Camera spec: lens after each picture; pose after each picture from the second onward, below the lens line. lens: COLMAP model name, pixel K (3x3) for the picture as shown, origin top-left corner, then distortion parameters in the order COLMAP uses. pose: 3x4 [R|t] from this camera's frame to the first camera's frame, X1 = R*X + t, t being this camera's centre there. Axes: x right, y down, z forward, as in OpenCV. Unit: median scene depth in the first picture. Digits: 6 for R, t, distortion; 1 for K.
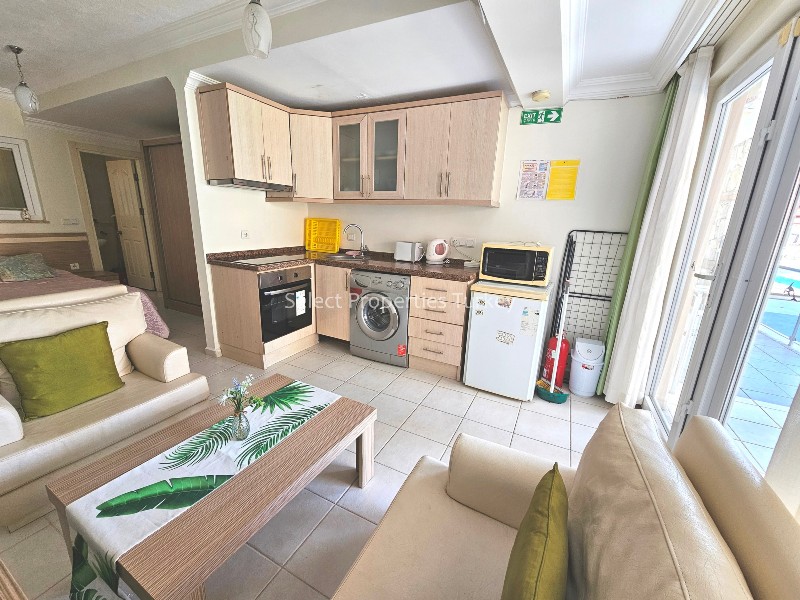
lens RADIAL K [[326.6, 0, 398.8], [0, 326.6, 302.1], [0, 0, 1]] dist [0.000745, 0.000098]
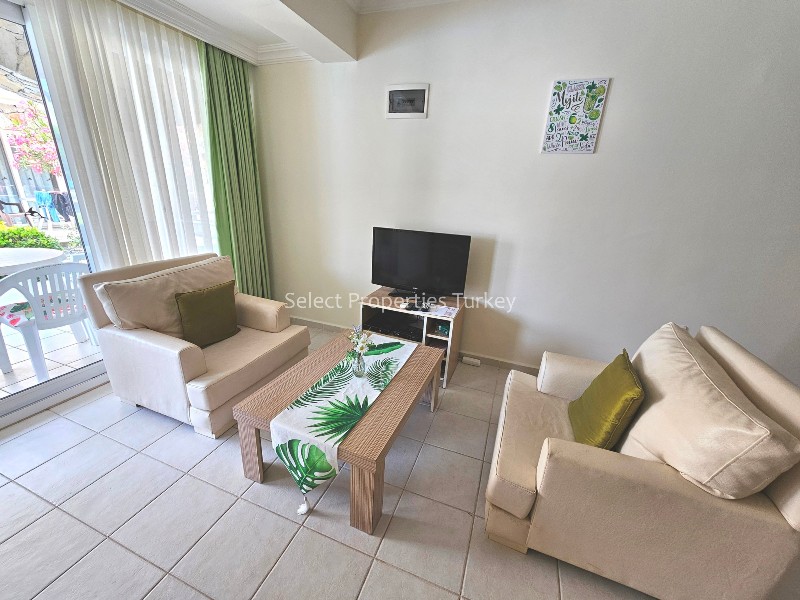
lens RADIAL K [[320.3, 0, 400.8], [0, 320.3, 308.5], [0, 0, 1]] dist [-0.019027, 0.000039]
pose [[-0.990167, -0.040736, -0.133825, -0.216602], [-0.108091, 0.830061, 0.547096, -0.227365], [0.088796, 0.556182, -0.826303, 0.880803]]
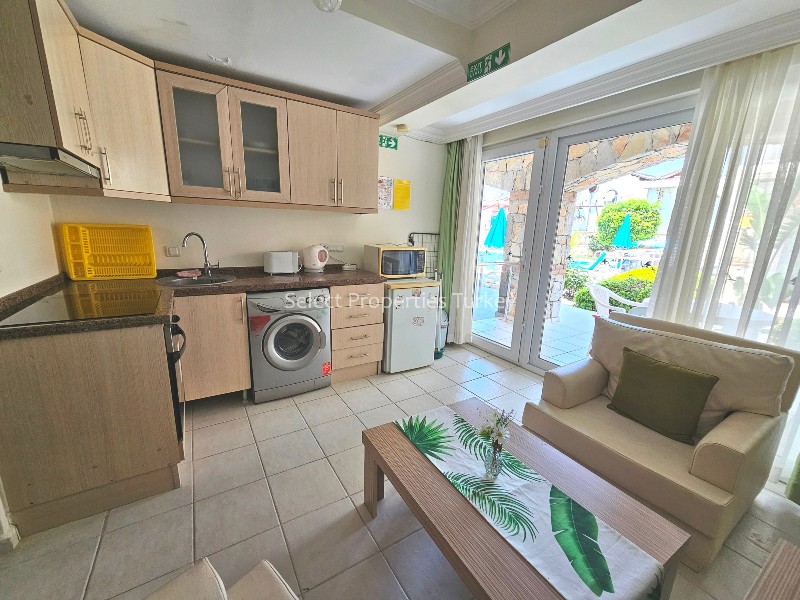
lens RADIAL K [[324.5, 0, 400.0], [0, 324.5, 300.0], [0, 0, 1]] dist [-0.001638, -0.000272]
pose [[0.522408, -0.204003, 0.827933, -0.595745], [0.198589, 0.973368, 0.114532, -0.103383], [-0.829248, 0.104586, 0.549008, 0.308465]]
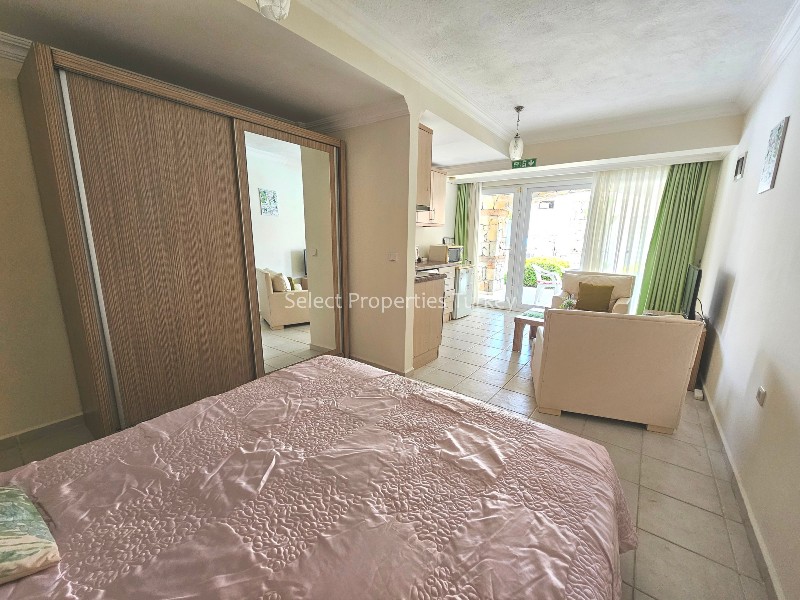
lens RADIAL K [[326.6, 0, 398.8], [0, 326.6, 302.1], [0, 0, 1]] dist [0.000745, 0.000098]
pose [[0.182214, -0.230748, 0.955800, -1.548814], [0.231604, 0.954794, 0.186352, -0.260274], [-0.955593, 0.187411, 0.227419, 0.796063]]
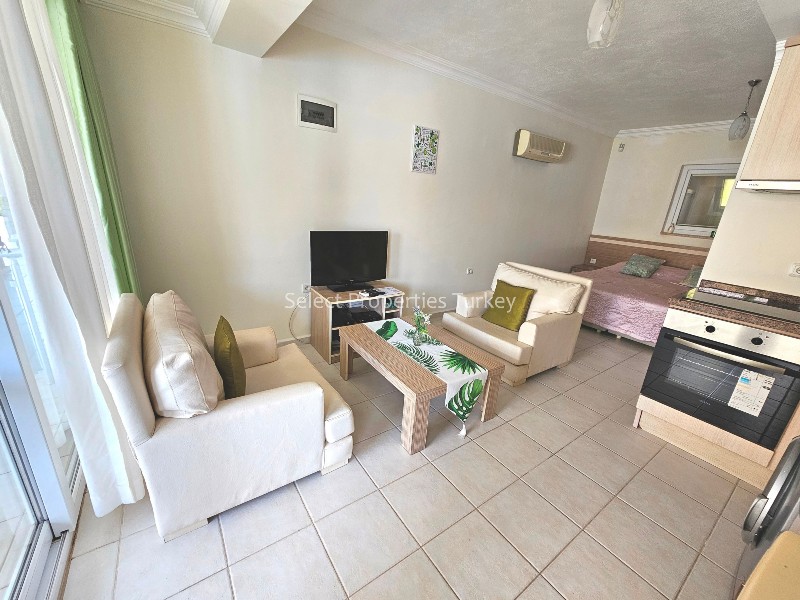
lens RADIAL K [[326.6, 0, 398.8], [0, 326.6, 302.1], [0, 0, 1]] dist [0.000745, 0.000098]
pose [[-0.463149, 0.208287, -0.861458, 0.441076], [-0.295415, 0.880128, 0.371626, -0.170314], [0.835597, 0.426605, -0.346099, 0.654837]]
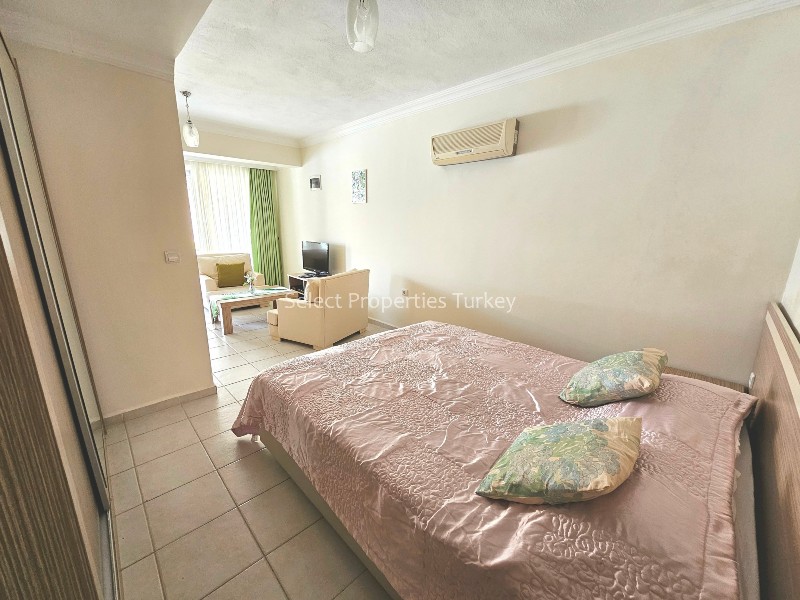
lens RADIAL K [[324.5, 0, 400.0], [0, 324.5, 300.0], [0, 0, 1]] dist [-0.001638, -0.000272]
pose [[-0.940173, -0.126225, 0.316453, -1.352065], [0.036688, 0.885927, 0.462372, -0.453900], [-0.338717, 0.446319, -0.828293, 1.497291]]
